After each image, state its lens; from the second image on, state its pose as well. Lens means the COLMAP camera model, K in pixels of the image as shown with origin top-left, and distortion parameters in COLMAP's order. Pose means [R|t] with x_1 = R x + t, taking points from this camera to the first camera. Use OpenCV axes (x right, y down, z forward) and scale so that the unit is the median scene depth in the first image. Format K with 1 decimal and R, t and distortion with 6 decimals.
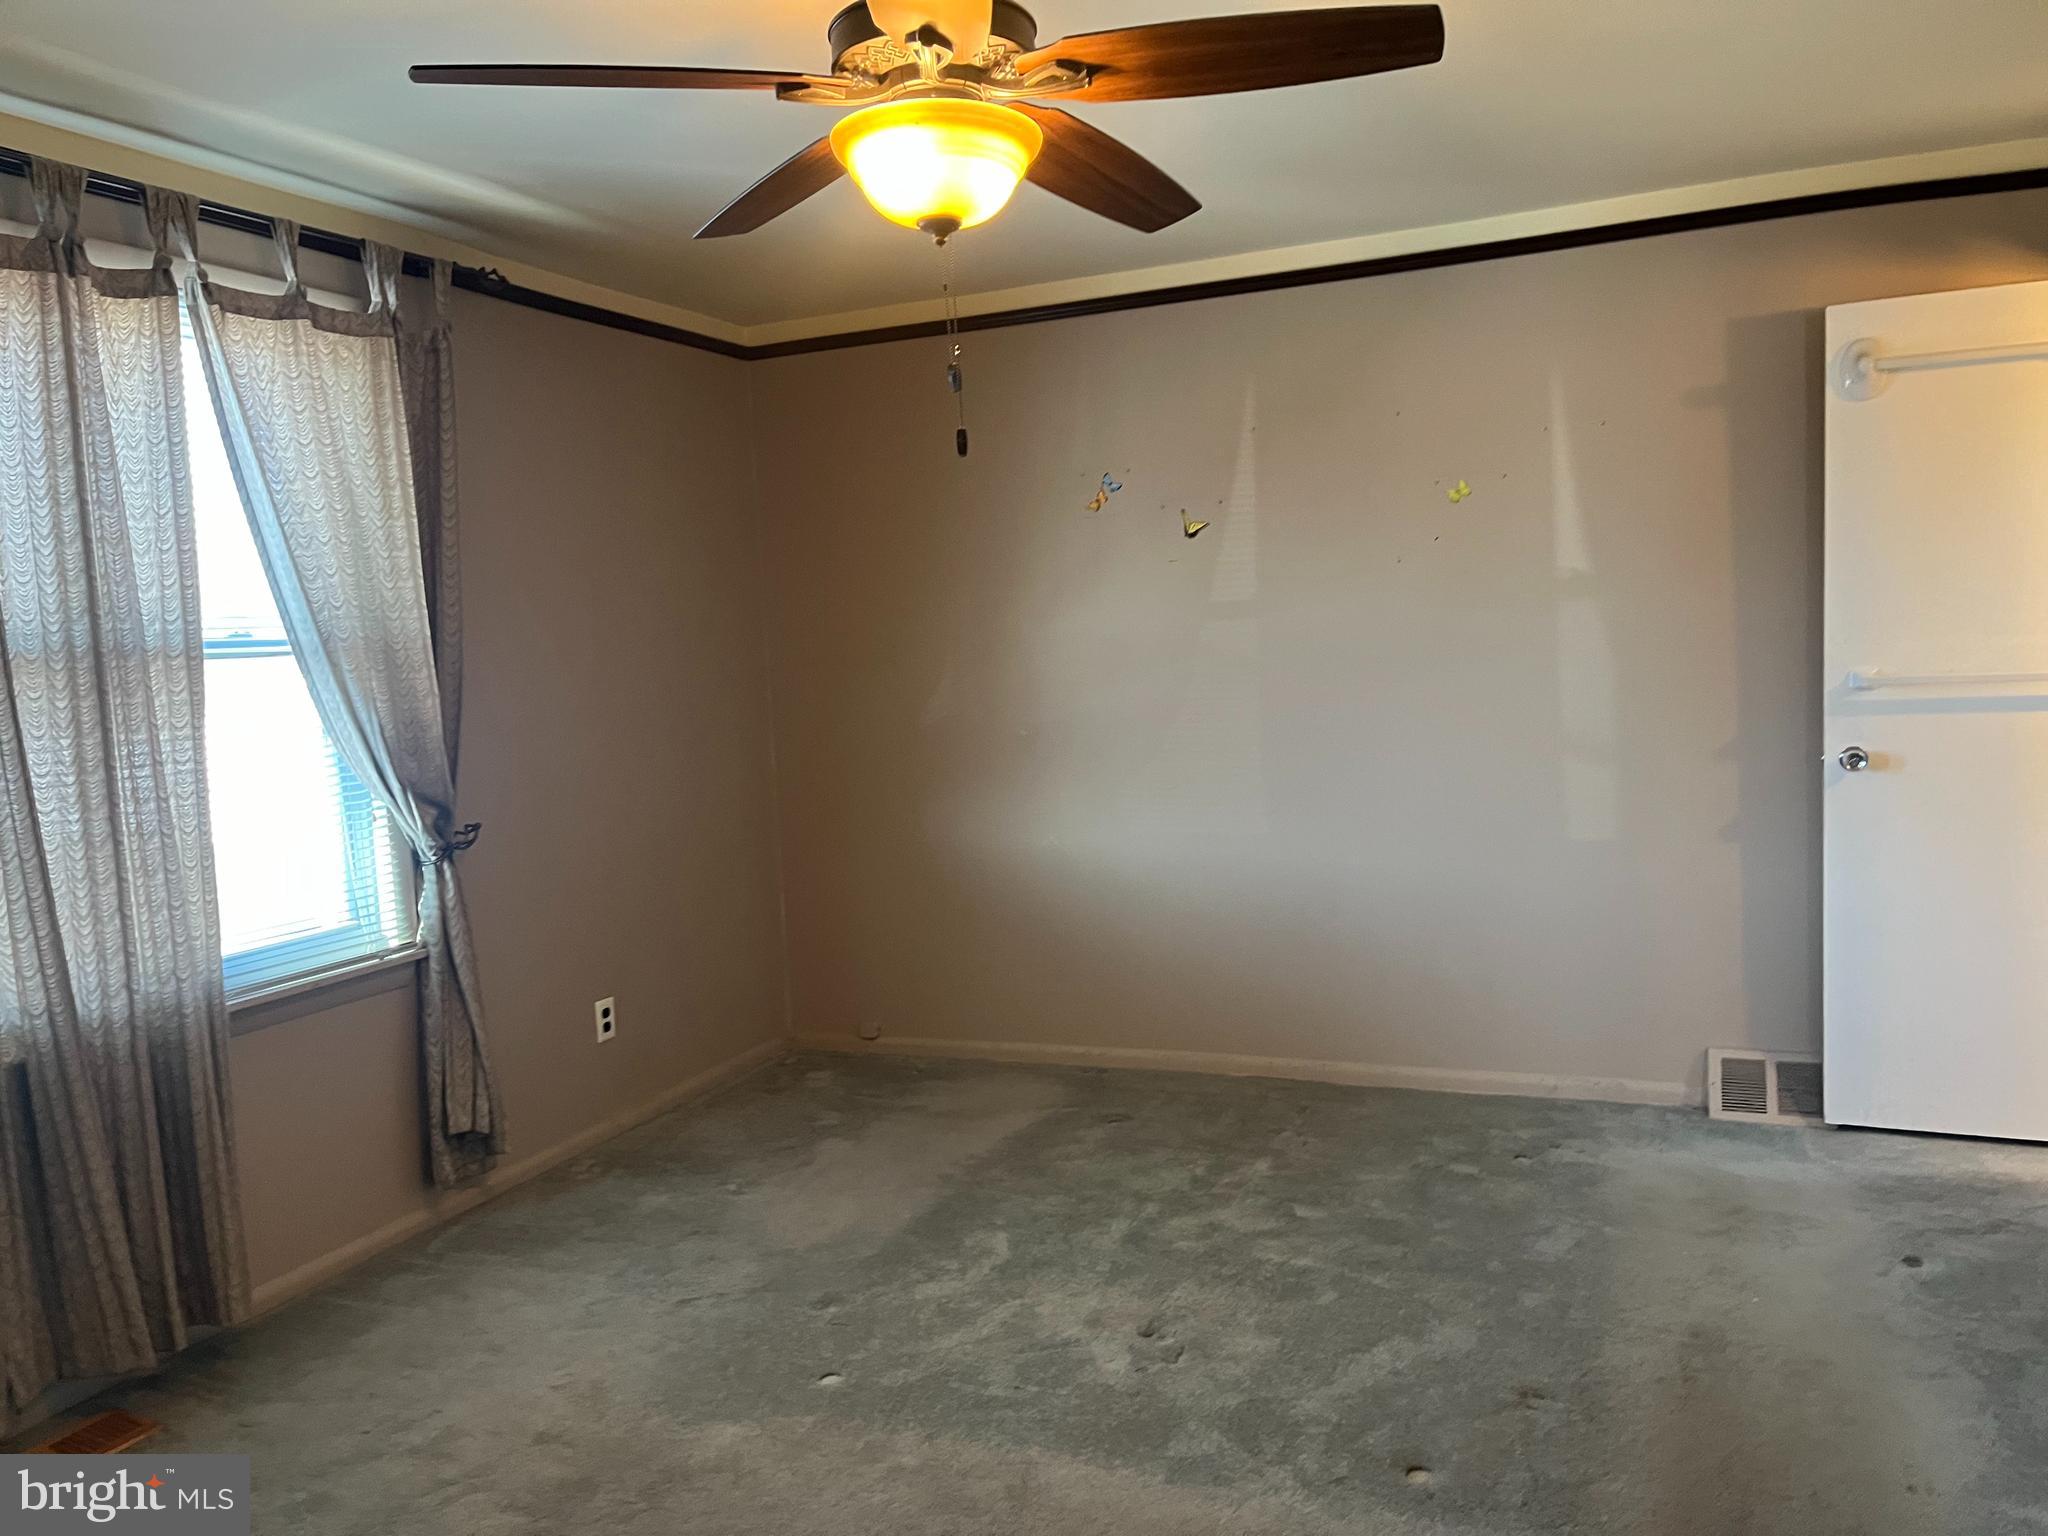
lens RADIAL K [[1593.1, 0, 1031.5], [0, 1593.1, 764.8], [0, 0, 1]] dist [0.069808, -0.099977]
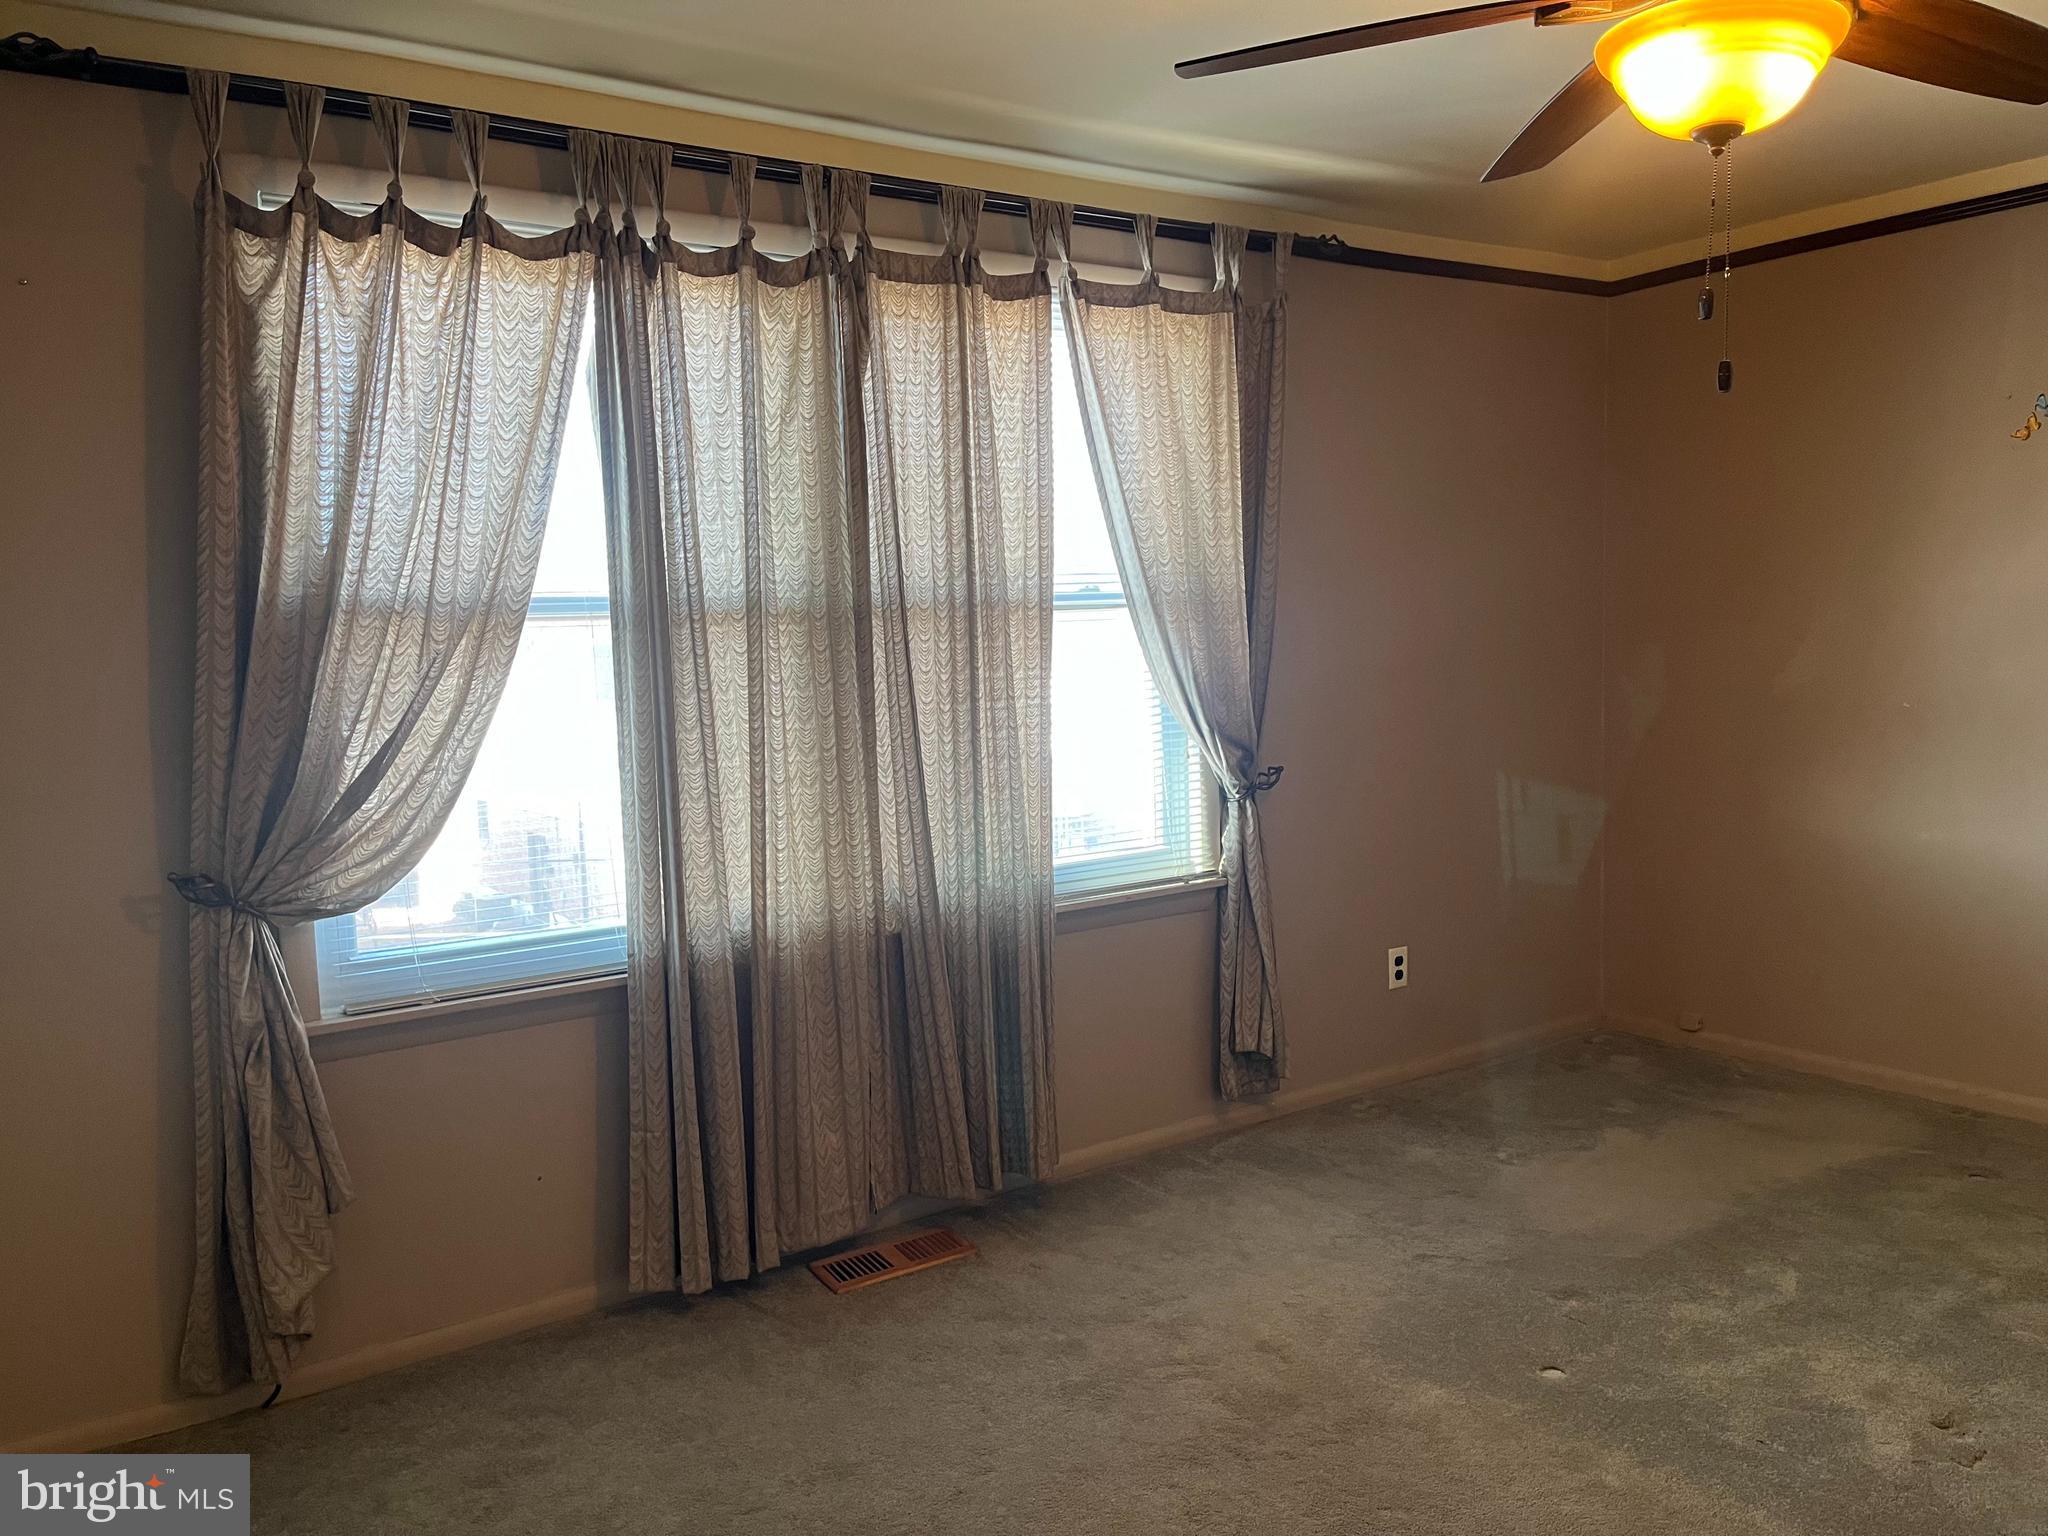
lens RADIAL K [[1593.1, 0, 1031.5], [0, 1593.1, 764.8], [0, 0, 1]] dist [0.069808, -0.099977]
pose [[0.828297, 0.069456, -0.555968, 0.119286], [-0.051026, 0.997514, 0.048597, -0.008825], [0.557961, -0.011883, 0.829782, 0.033428]]
